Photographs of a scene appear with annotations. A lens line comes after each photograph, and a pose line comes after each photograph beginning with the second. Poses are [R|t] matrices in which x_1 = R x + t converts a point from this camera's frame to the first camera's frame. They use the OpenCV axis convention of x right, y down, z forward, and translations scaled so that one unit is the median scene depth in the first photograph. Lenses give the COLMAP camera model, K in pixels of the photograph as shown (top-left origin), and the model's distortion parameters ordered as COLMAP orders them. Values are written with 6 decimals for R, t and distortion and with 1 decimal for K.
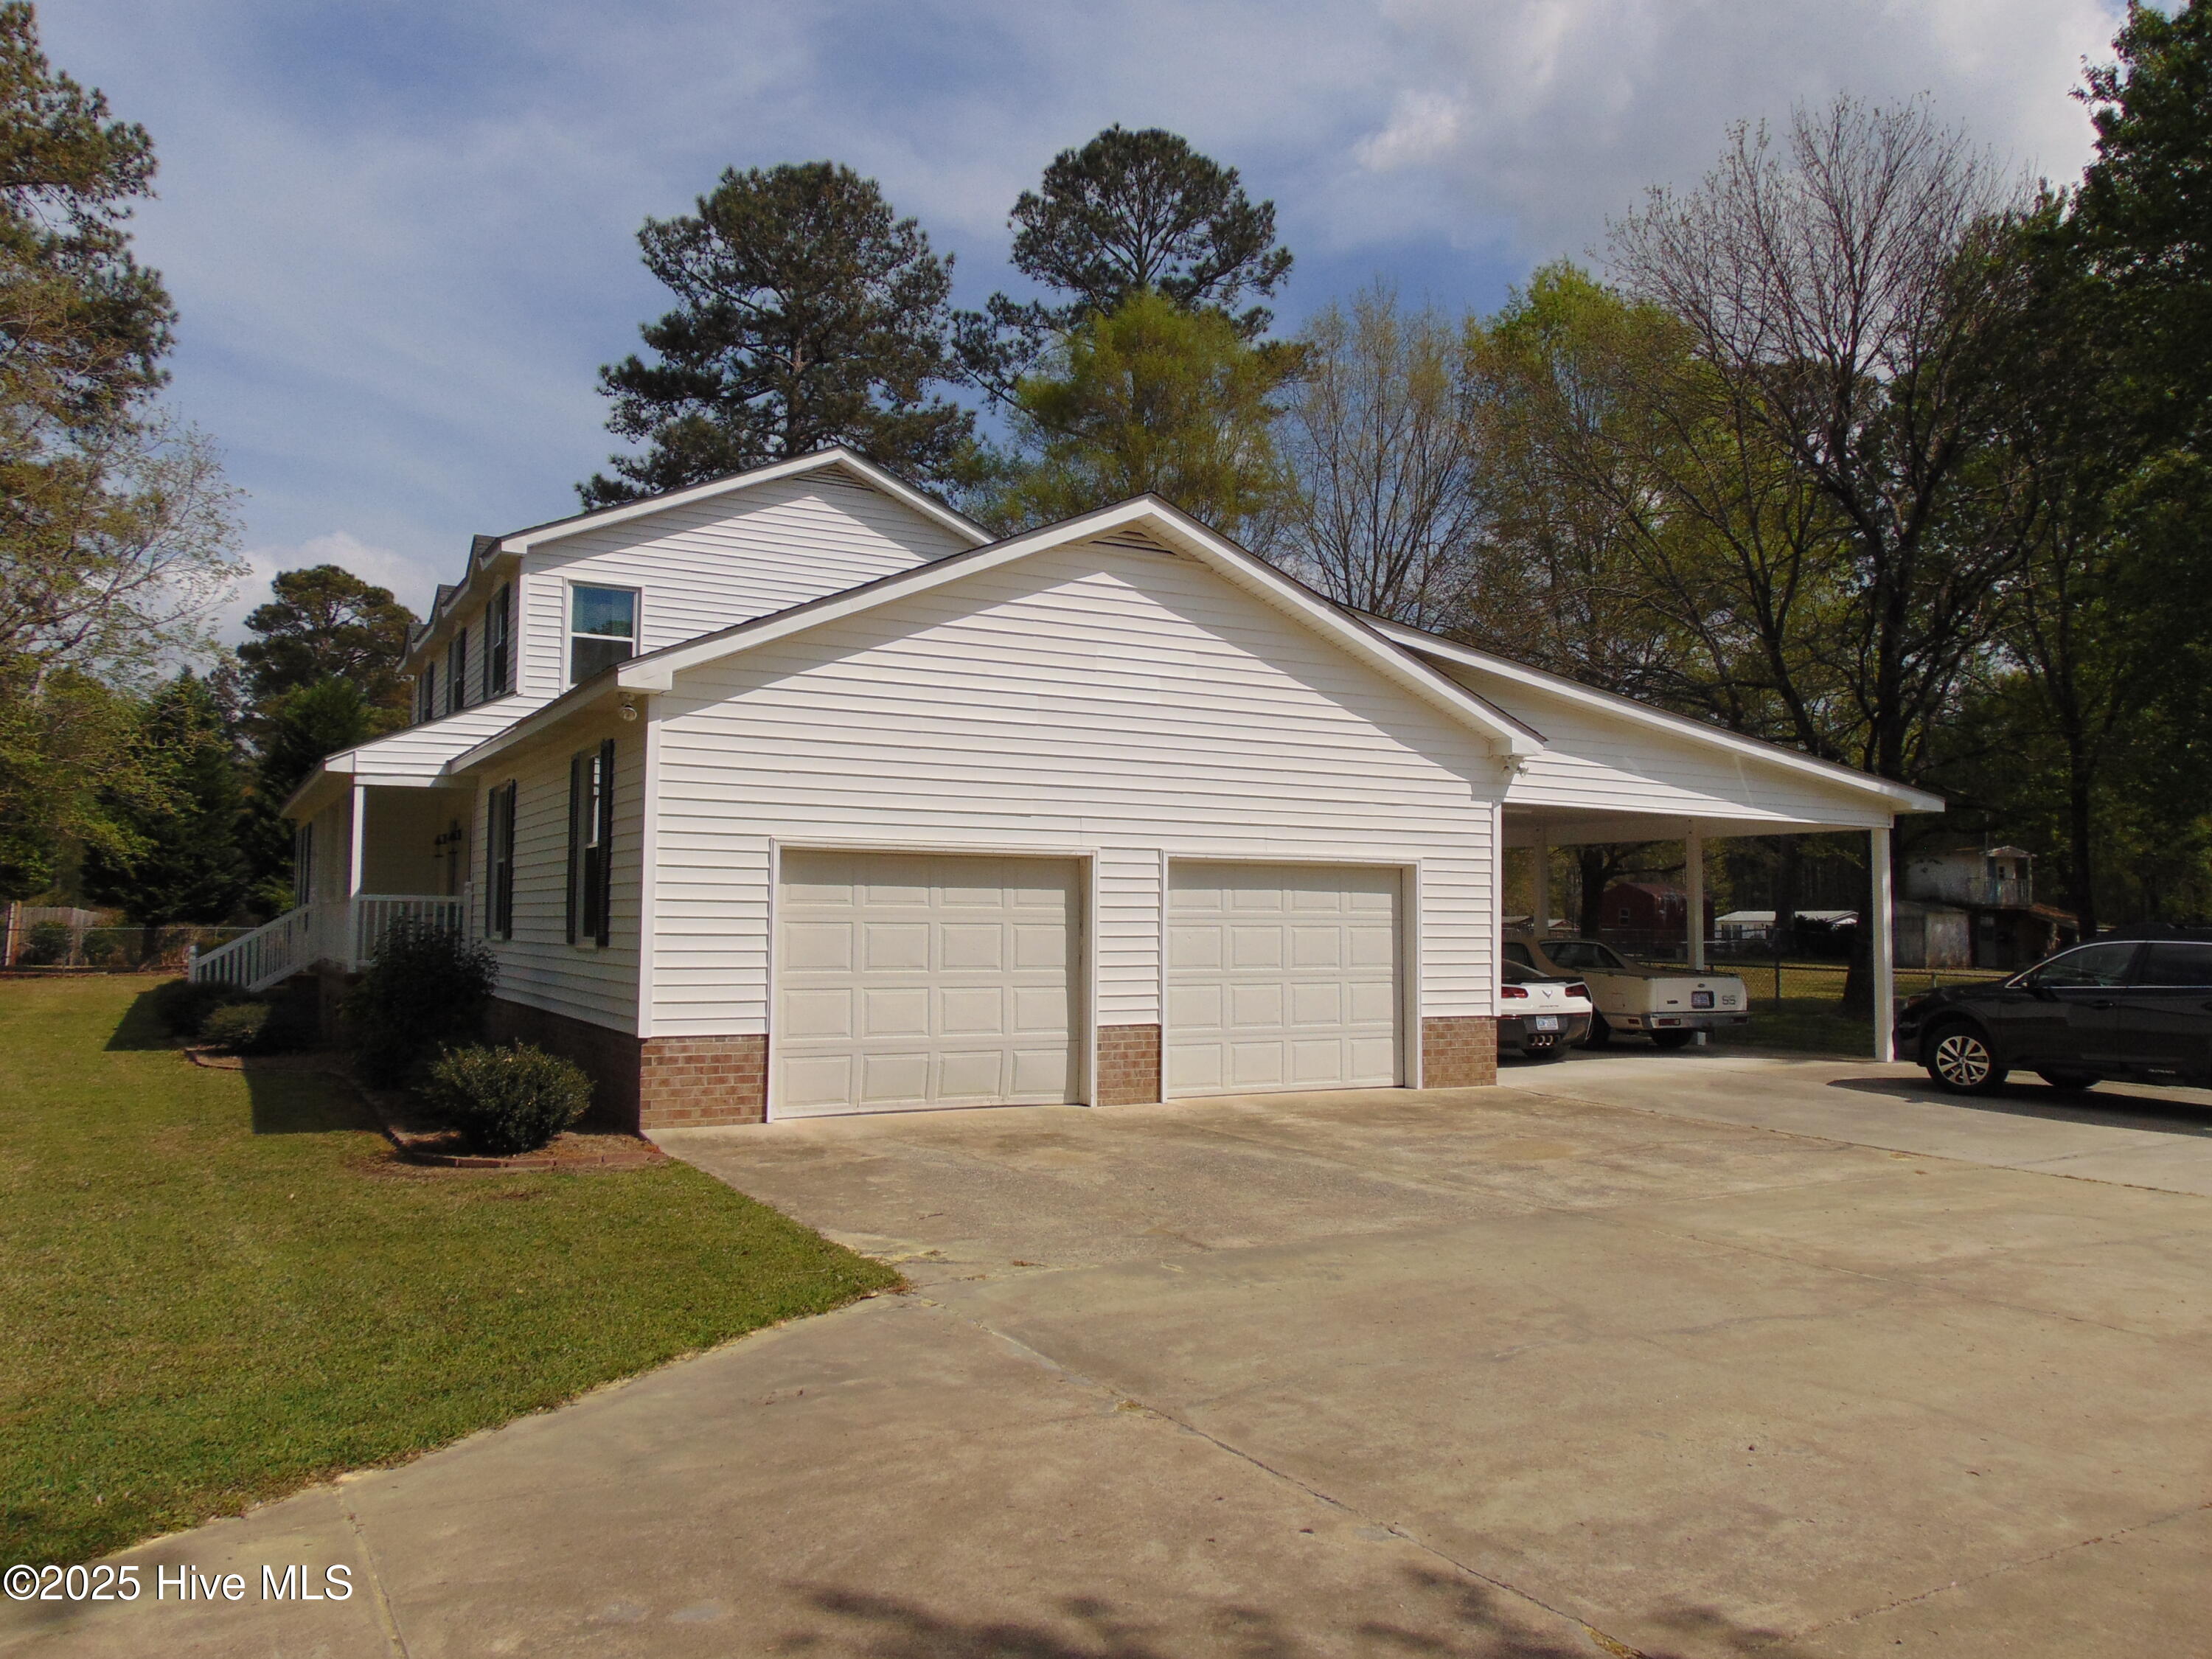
lens RADIAL K [[1653.4, 0, 1108.3], [0, 1653.4, 815.0], [0, 0, 1]] dist [-0.041320, 0.075037]
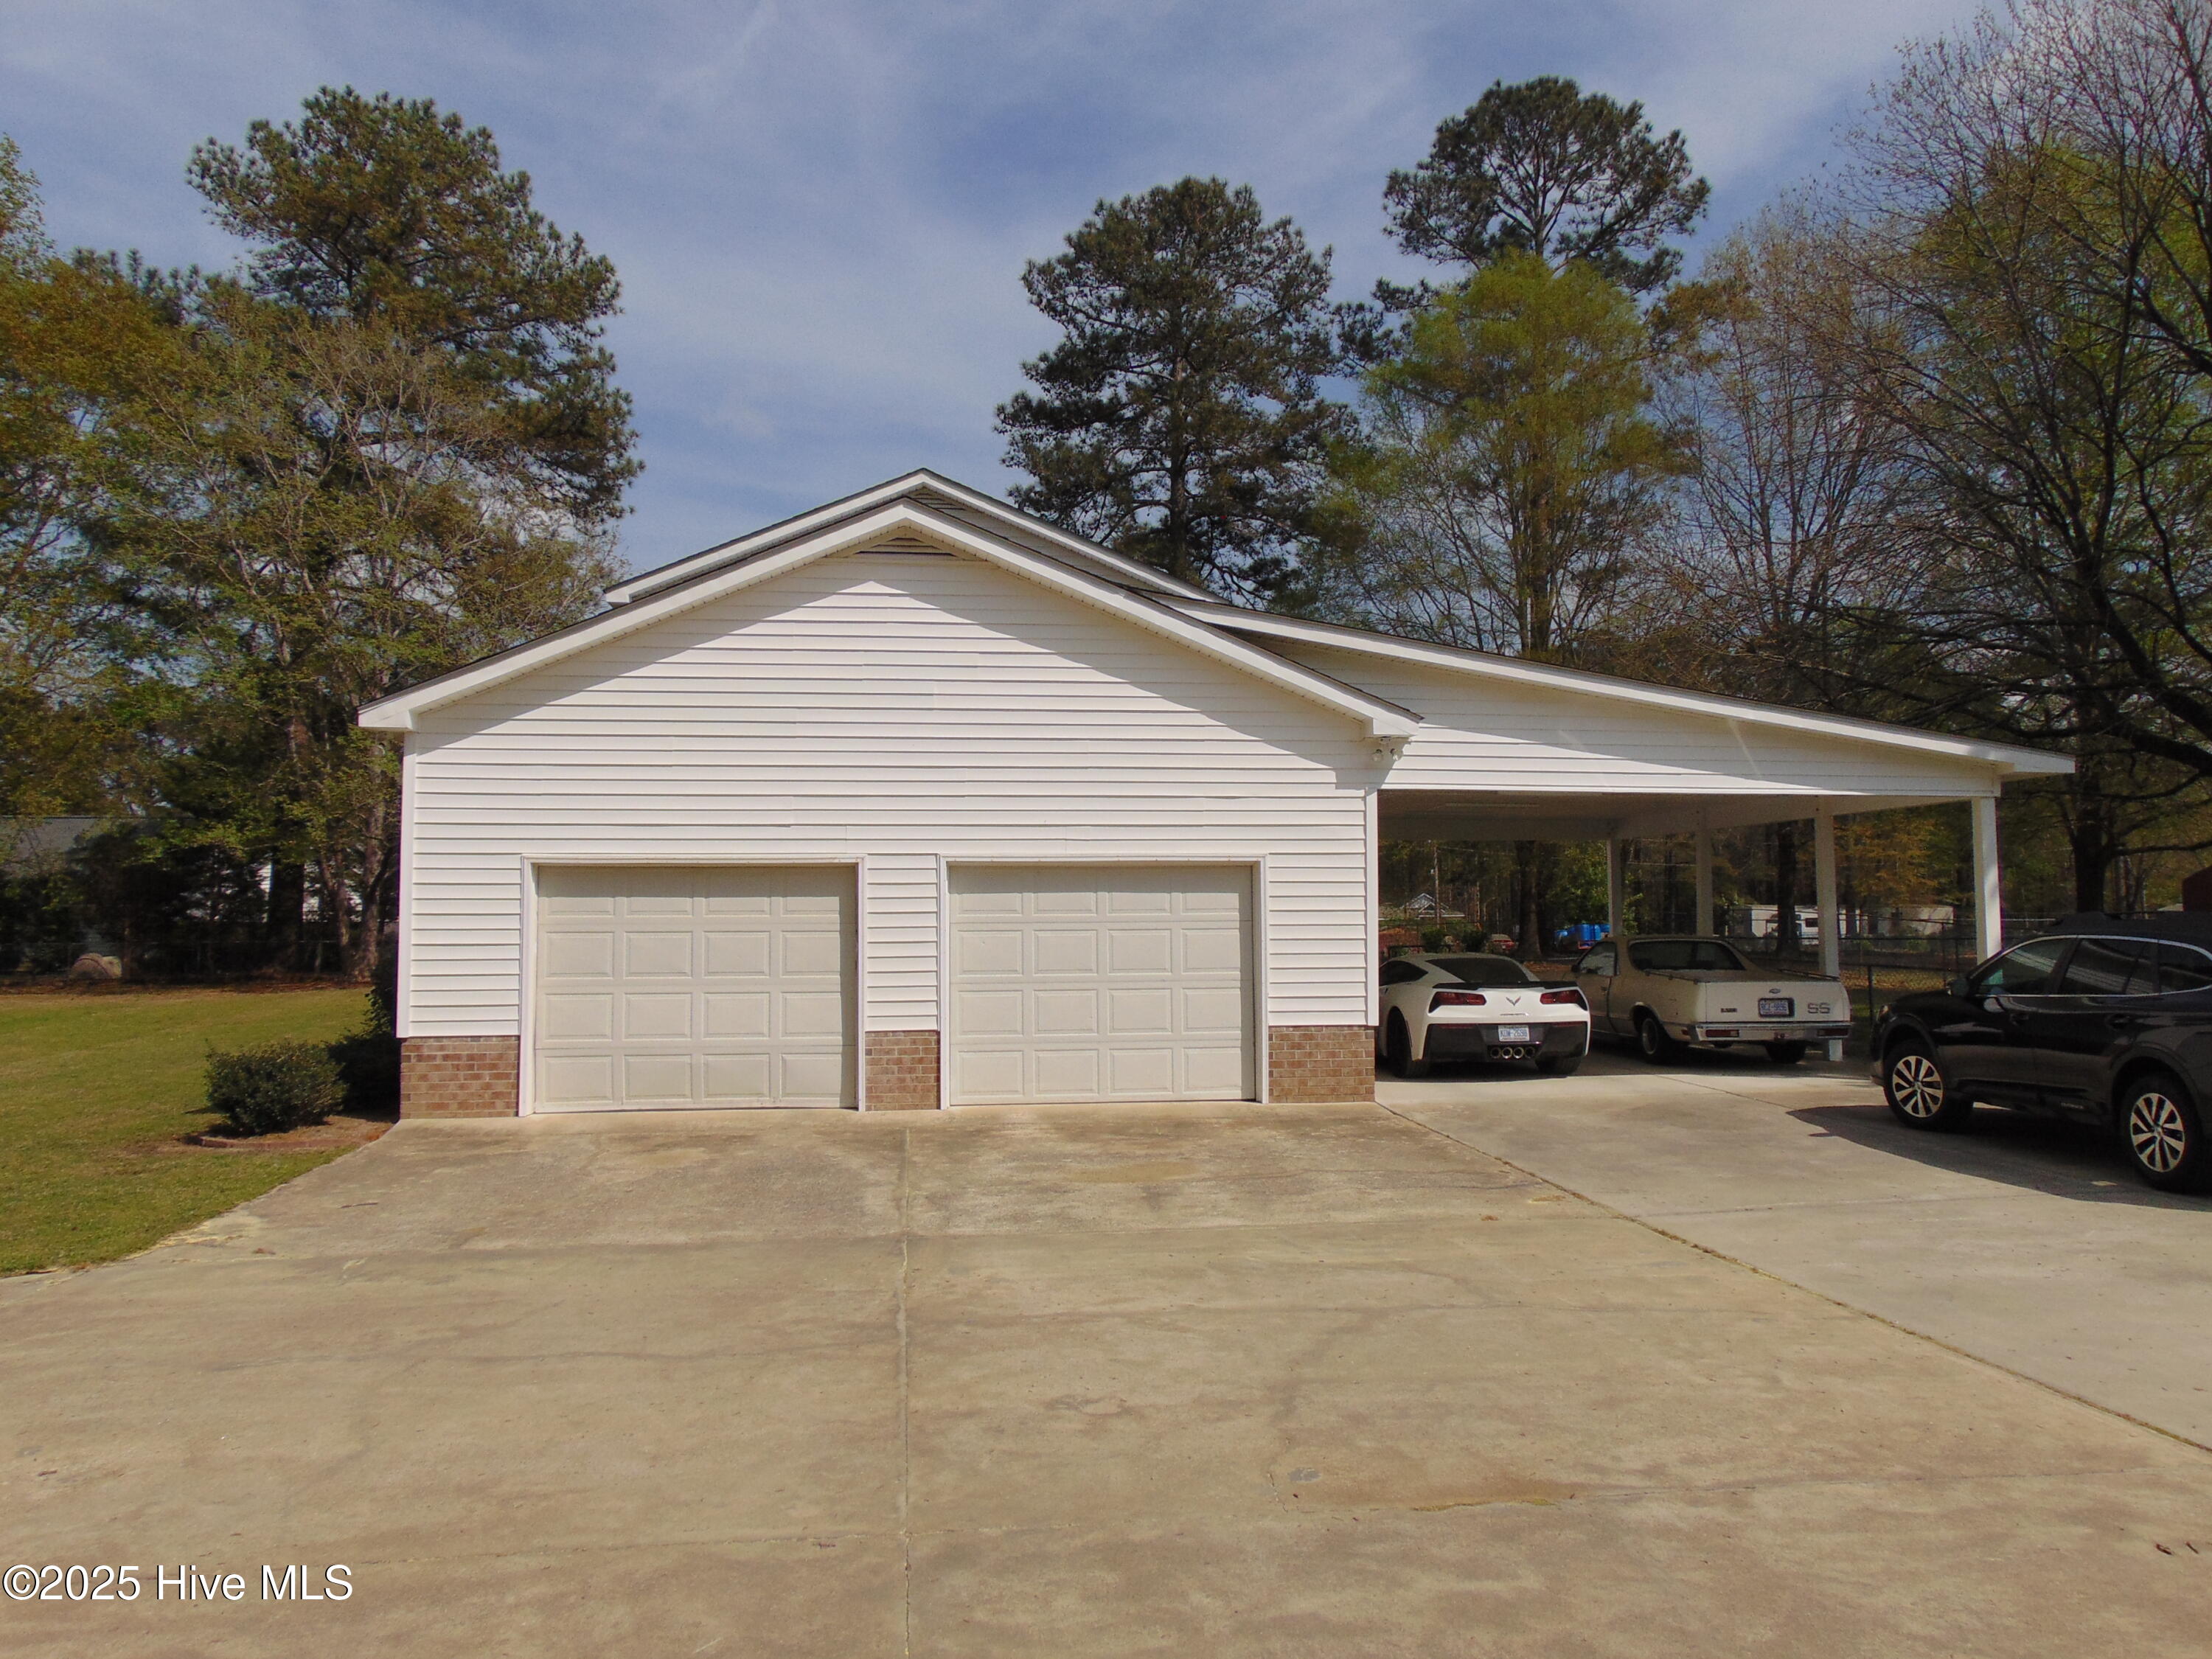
lens RADIAL K [[1653.4, 0, 1108.3], [0, 1653.4, 815.0], [0, 0, 1]] dist [-0.041320, 0.075037]
pose [[0.926362, -0.038263, -0.374686, 0.454951], [0.038061, 0.999244, -0.007941, 0.008333], [0.374706, -0.006905, 0.927118, 0.108551]]
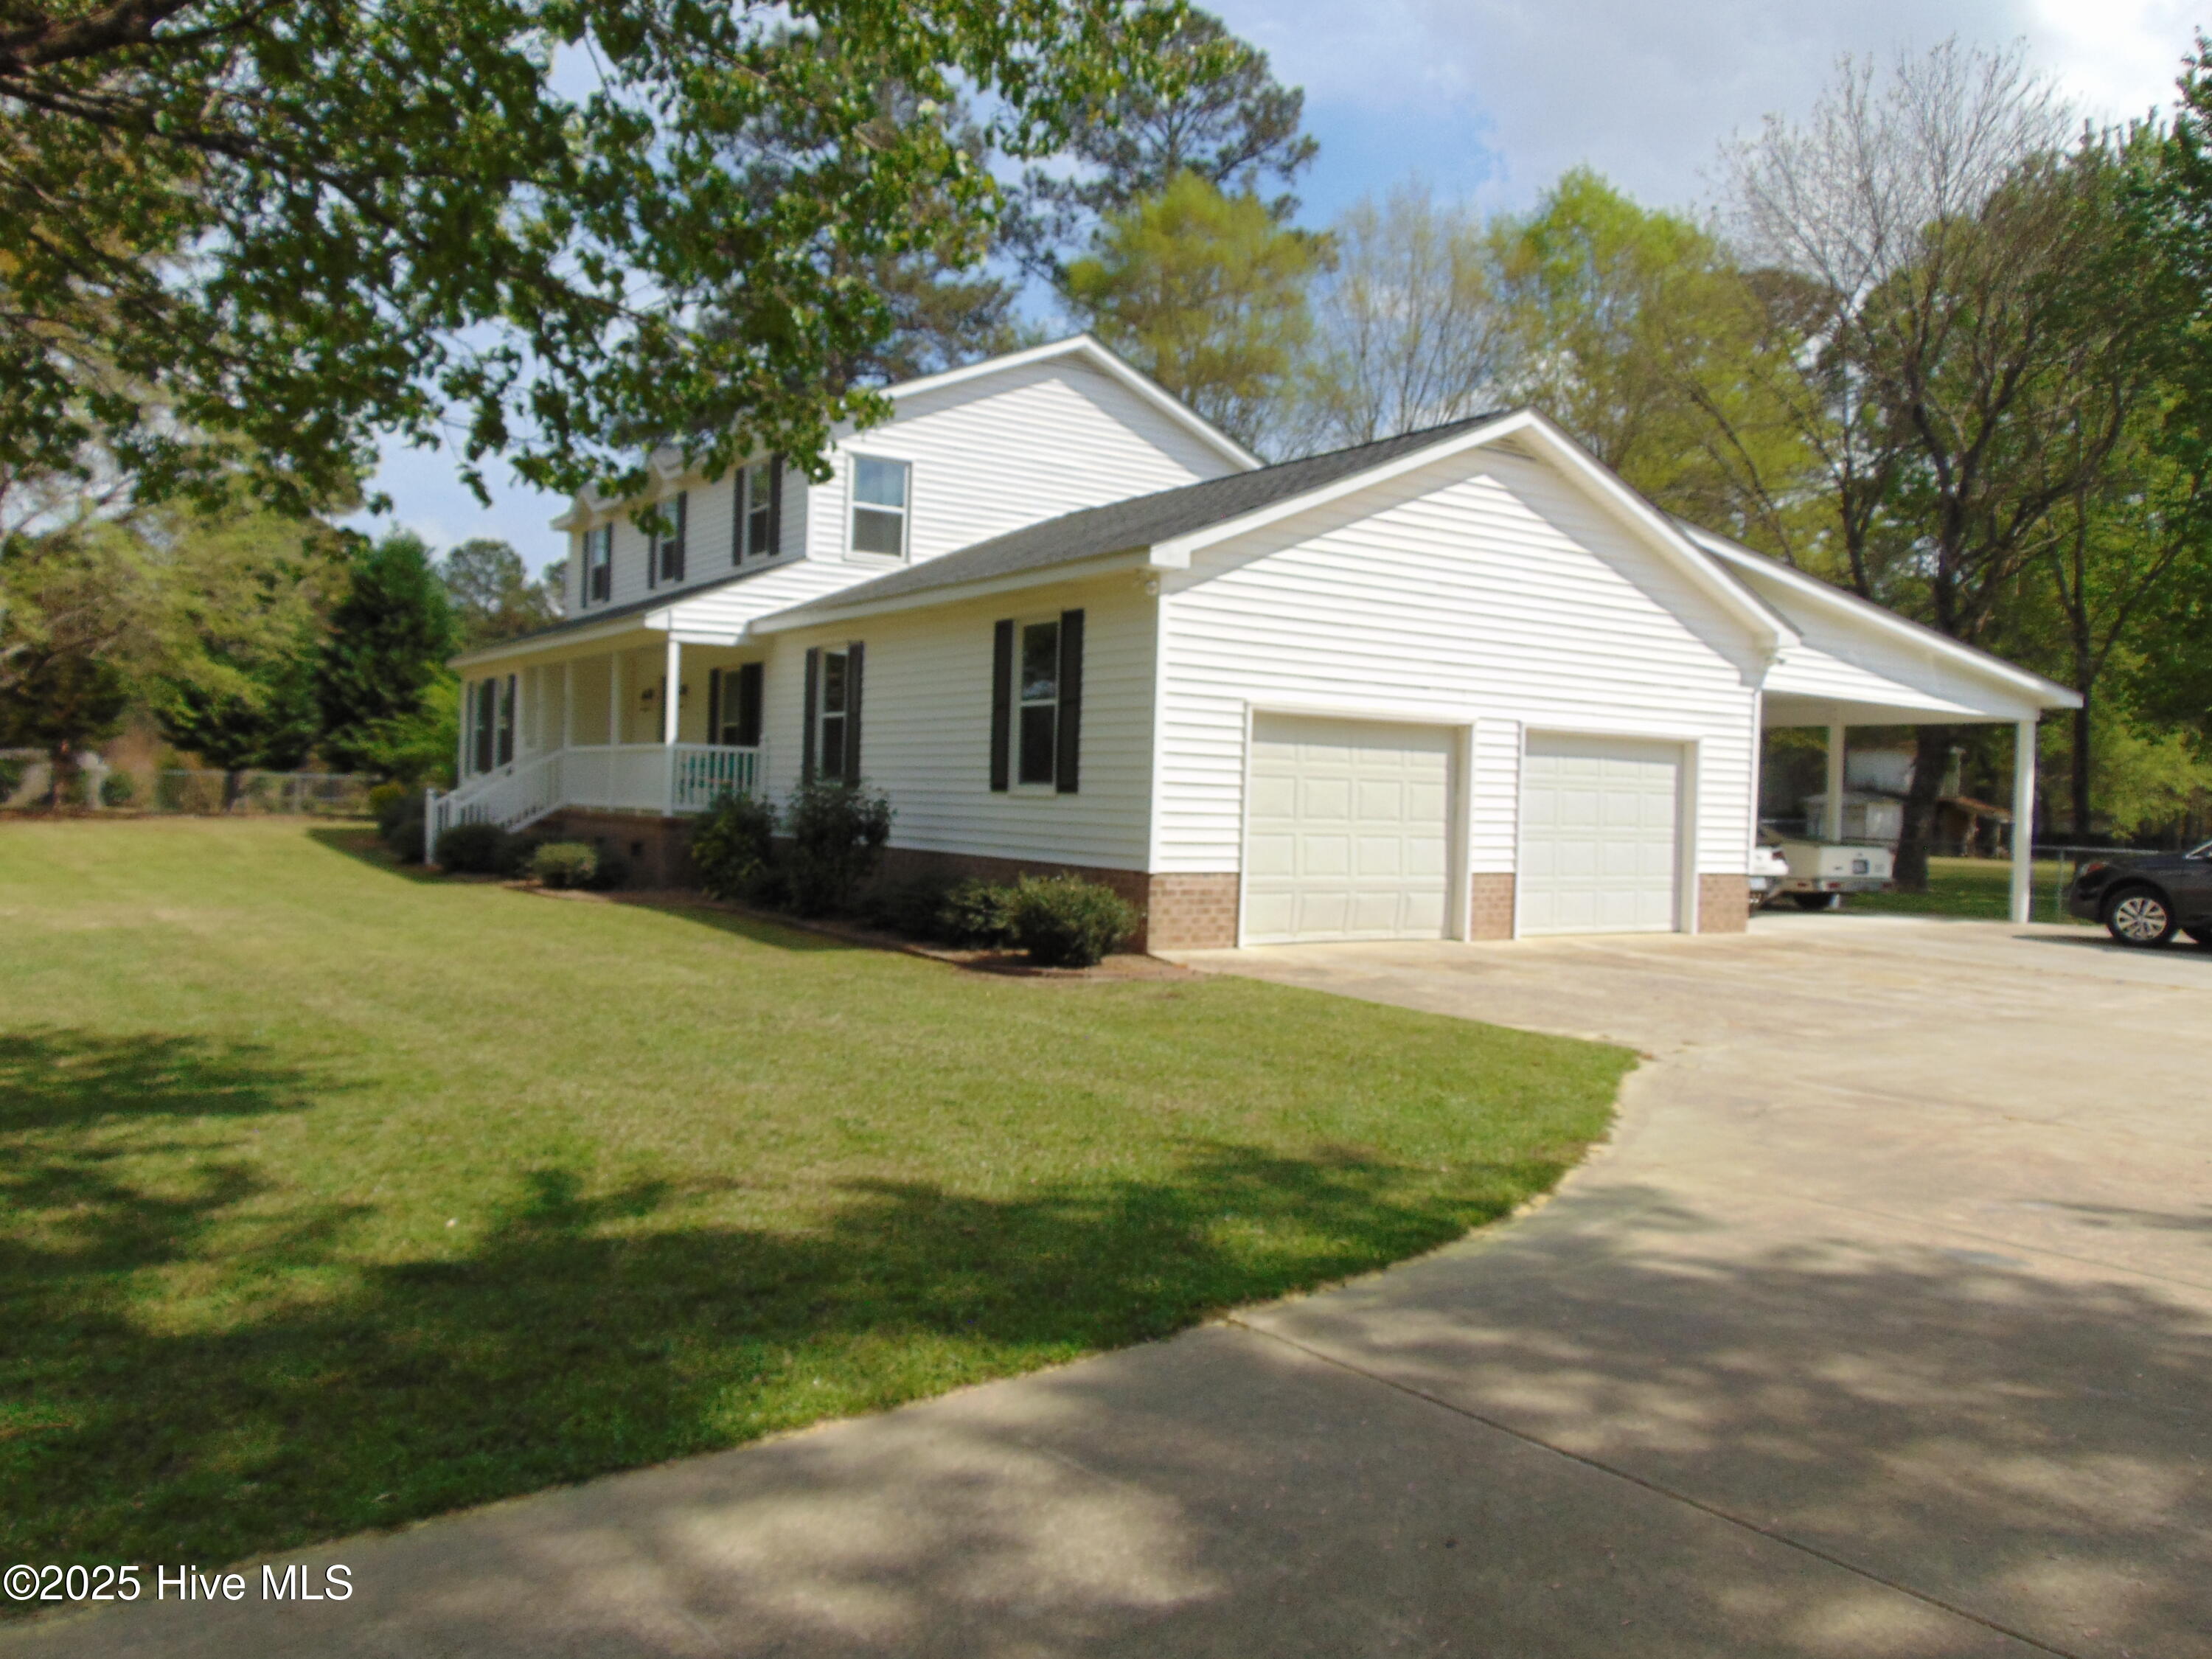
lens RADIAL K [[1653.4, 0, 1108.3], [0, 1653.4, 815.0], [0, 0, 1]] dist [-0.041320, 0.075037]
pose [[0.996366, 0.022261, 0.082219, -0.314901], [-0.028384, 0.996849, 0.074068, 0.008327], [-0.080311, -0.076132, 0.993858, -0.109163]]
